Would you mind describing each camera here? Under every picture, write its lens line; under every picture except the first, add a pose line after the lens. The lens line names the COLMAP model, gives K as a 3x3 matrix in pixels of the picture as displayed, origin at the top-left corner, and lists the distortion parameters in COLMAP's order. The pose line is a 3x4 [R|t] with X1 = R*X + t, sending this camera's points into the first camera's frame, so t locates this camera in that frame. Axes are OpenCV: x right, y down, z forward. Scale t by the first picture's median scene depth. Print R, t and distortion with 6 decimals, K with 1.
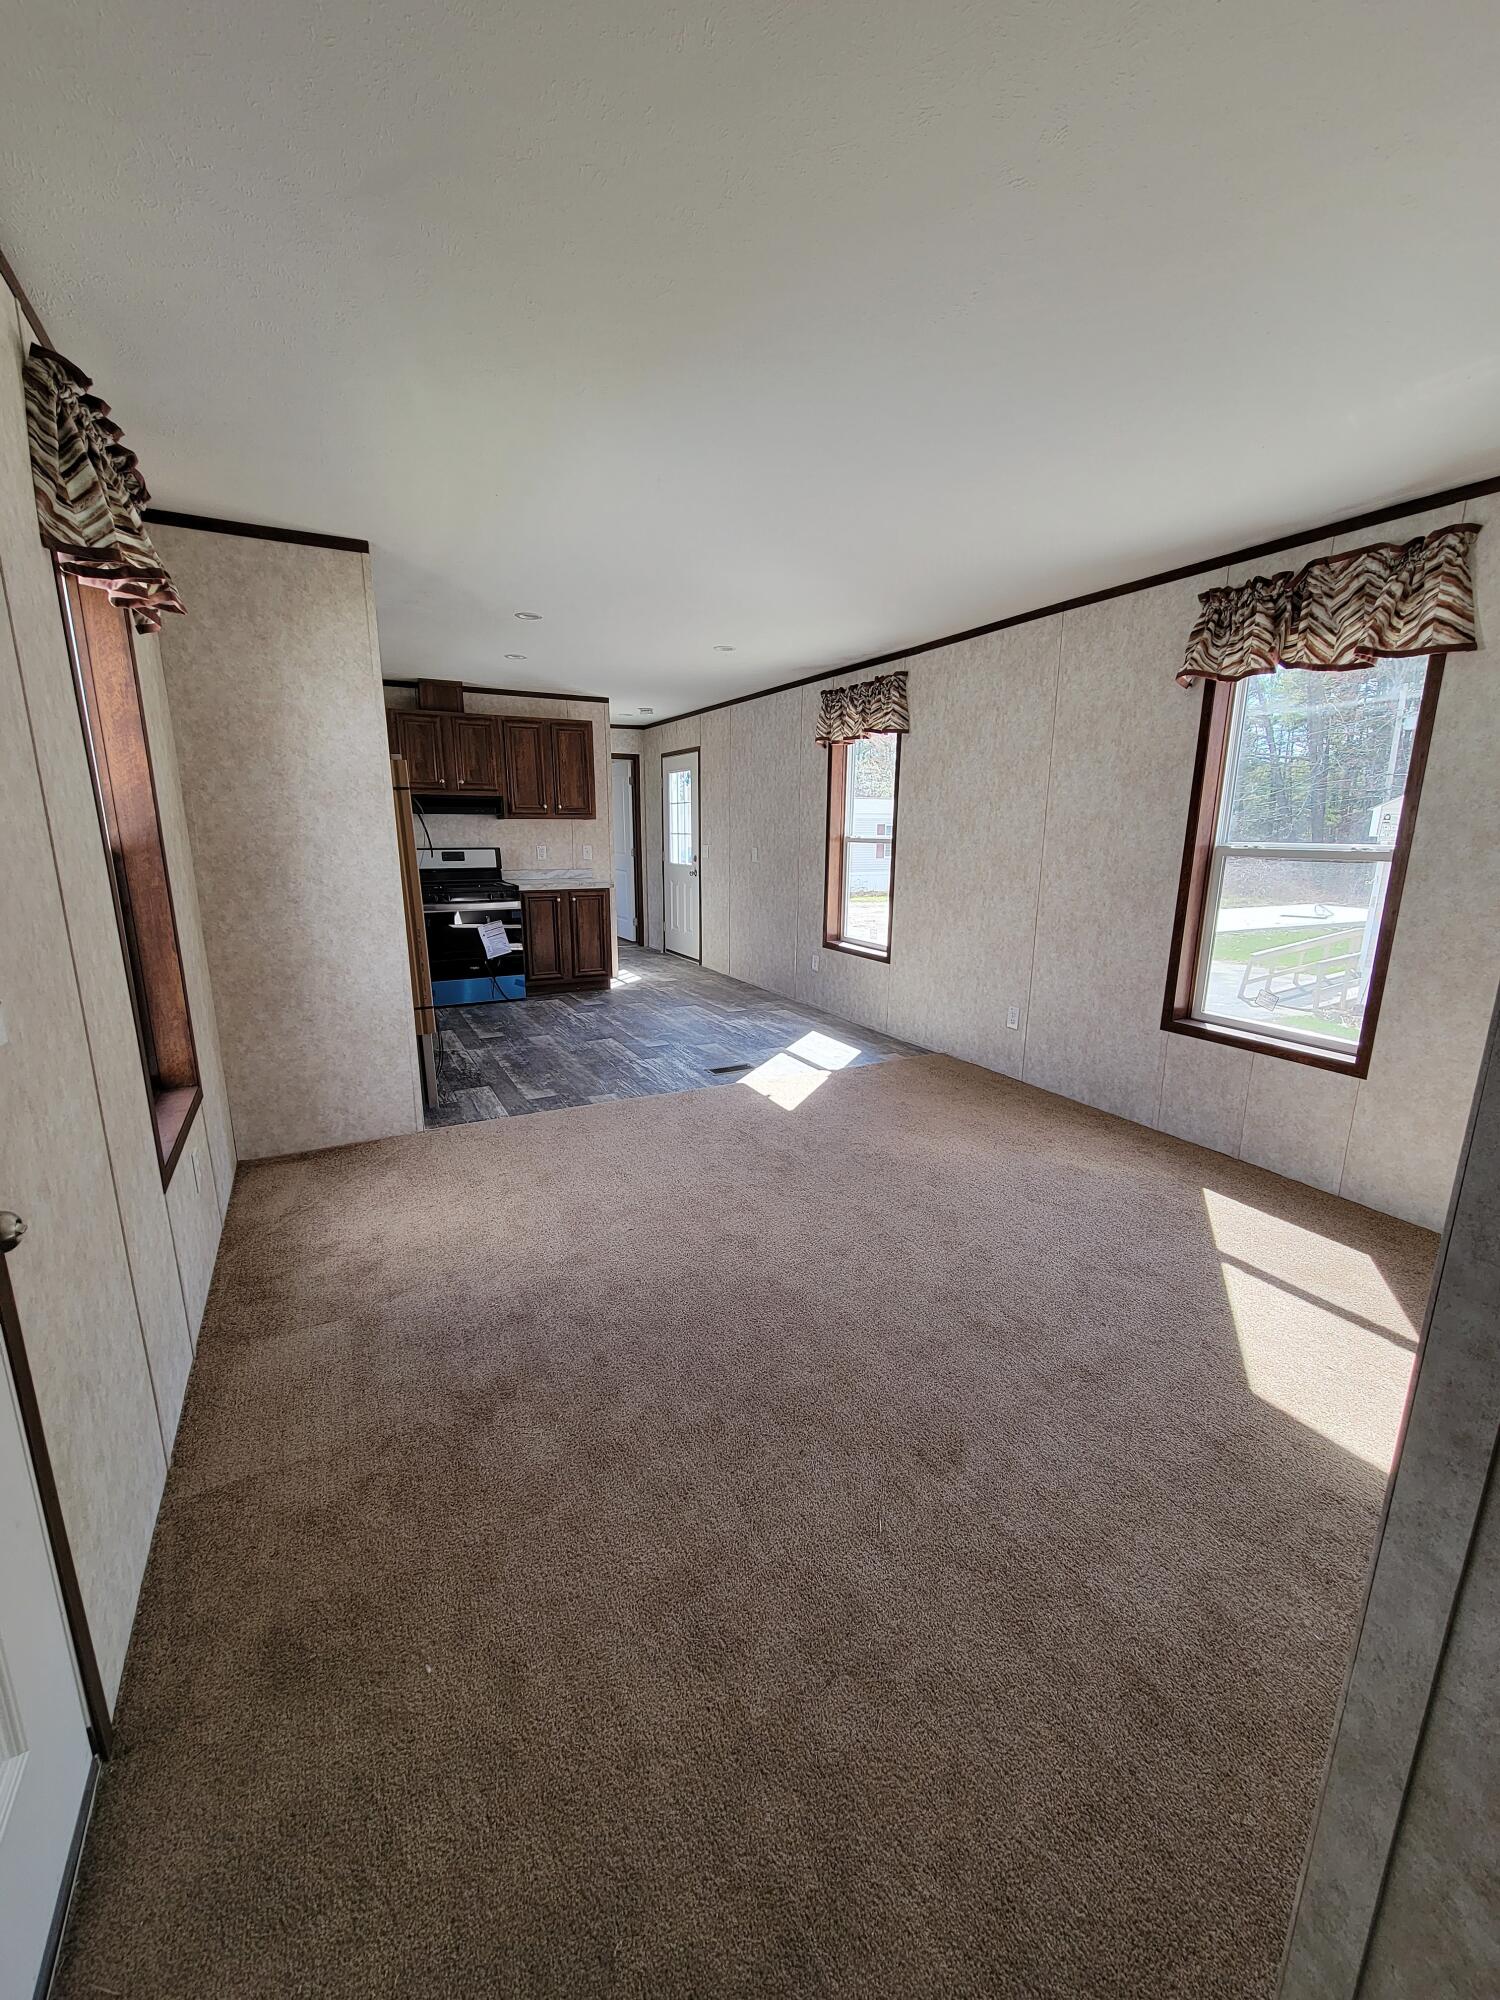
lens RADIAL K [[806.0, 0, 754.6], [0, 806.0, 1006.8], [0, 0, 1]] dist [-0.002701, -0.000264]
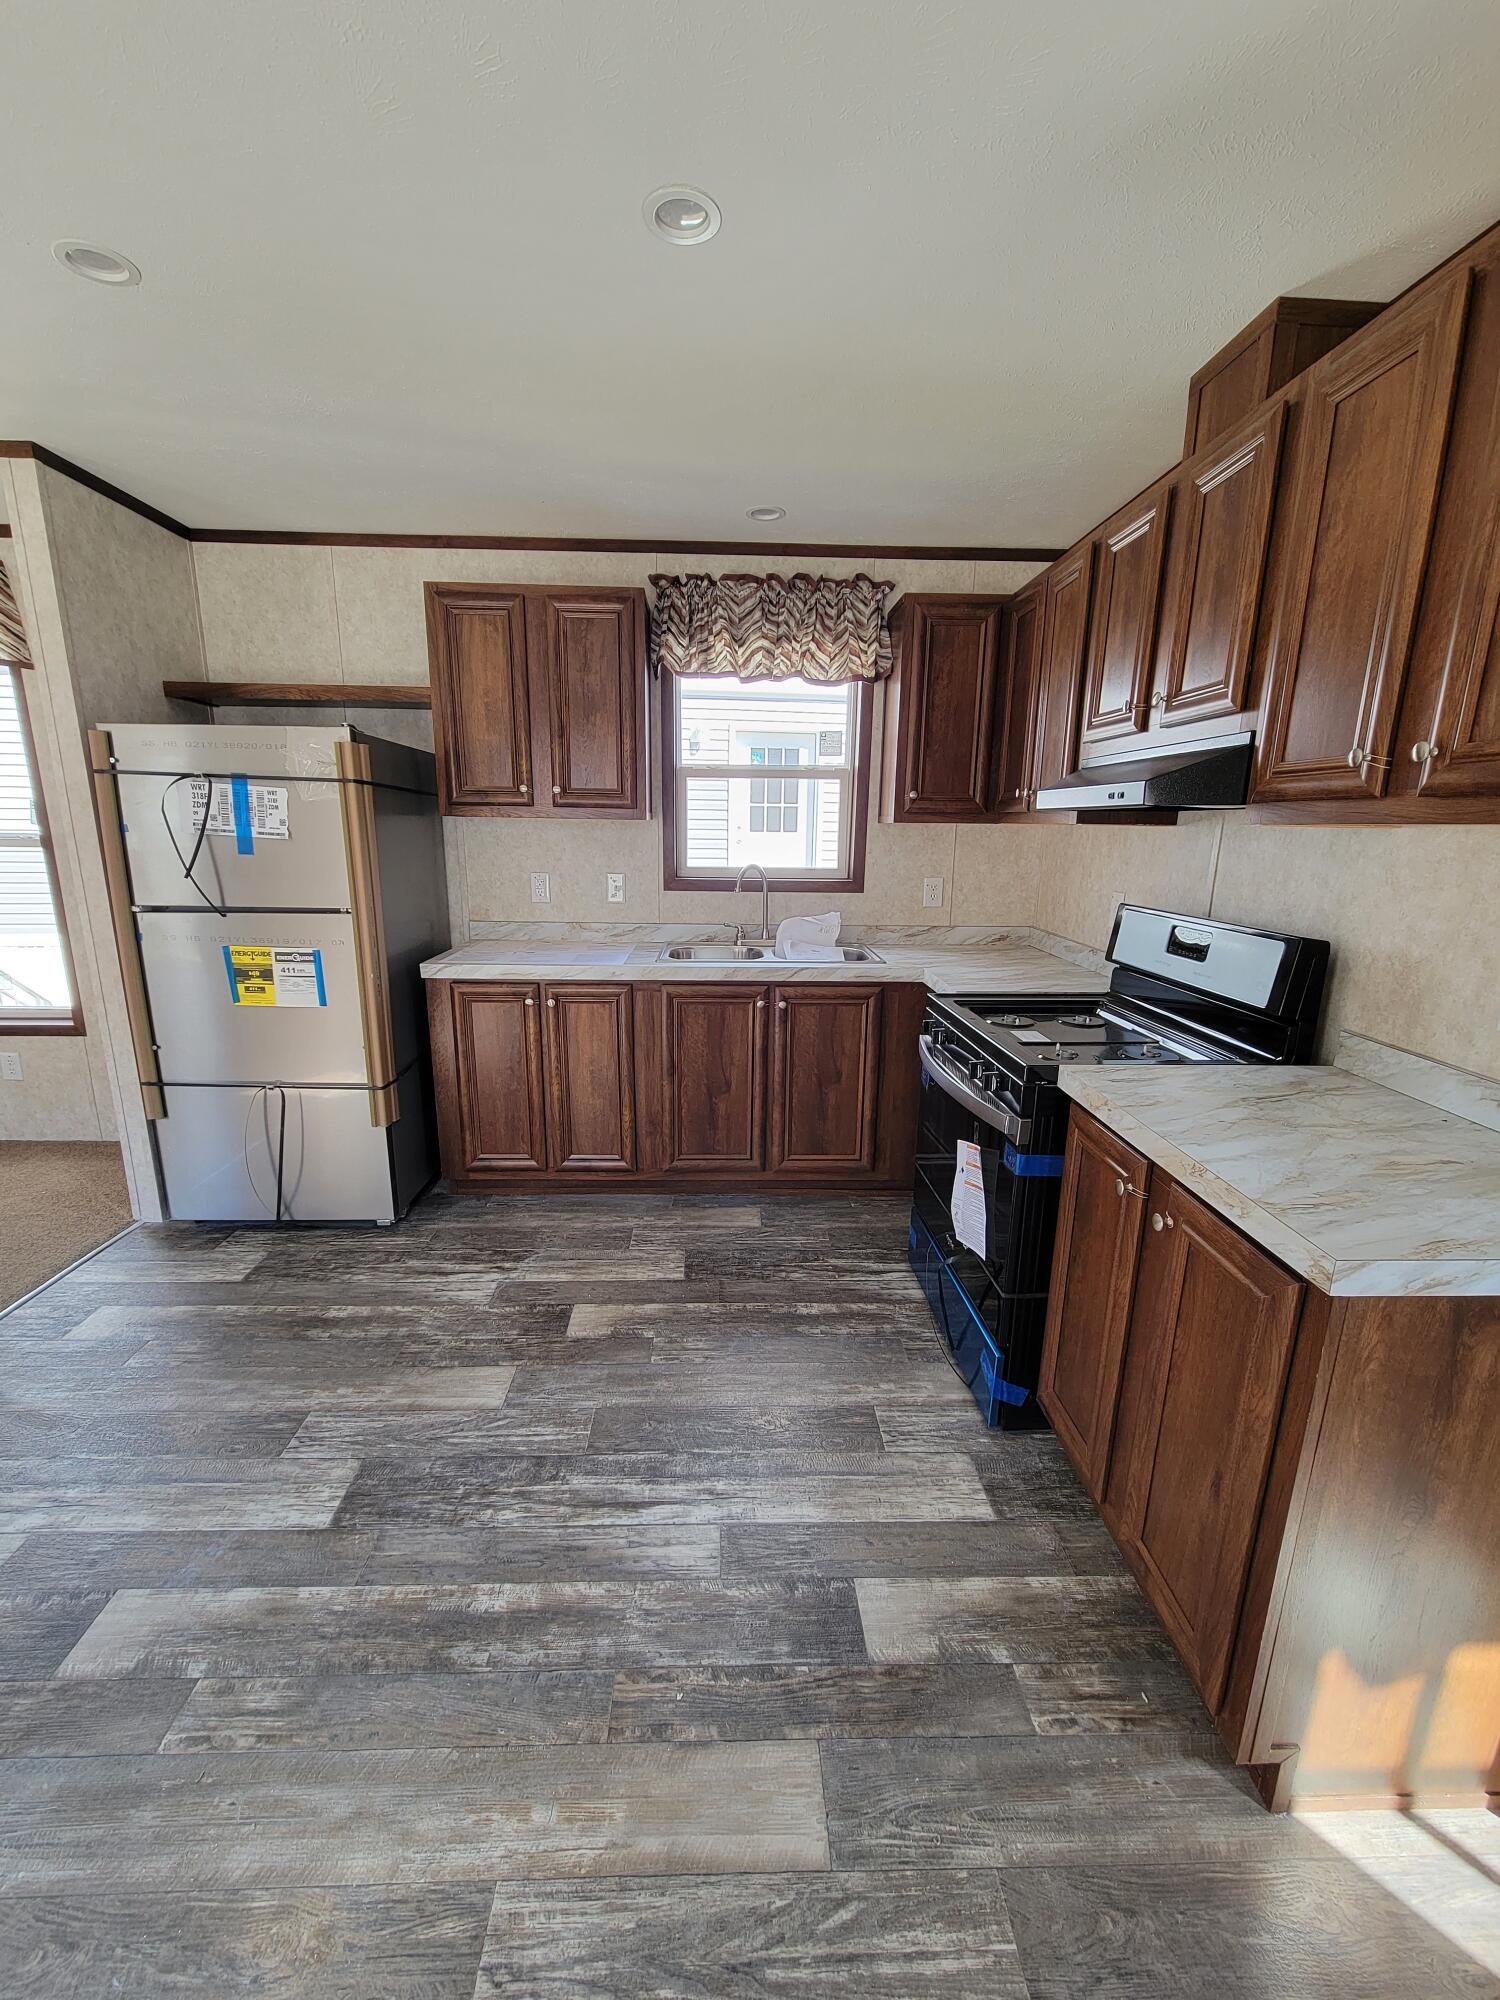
lens RADIAL K [[806.0, 0, 744.0], [0, 806.0, 1011.1], [0, 0, 1]] dist [-0.002701, -0.000264]
pose [[-0.435761, 0.193138, -0.879096, -0.014415], [-0.213826, 0.926529, 0.309551, -0.276742], [0.874294, 0.322864, -0.362447, 1.199134]]
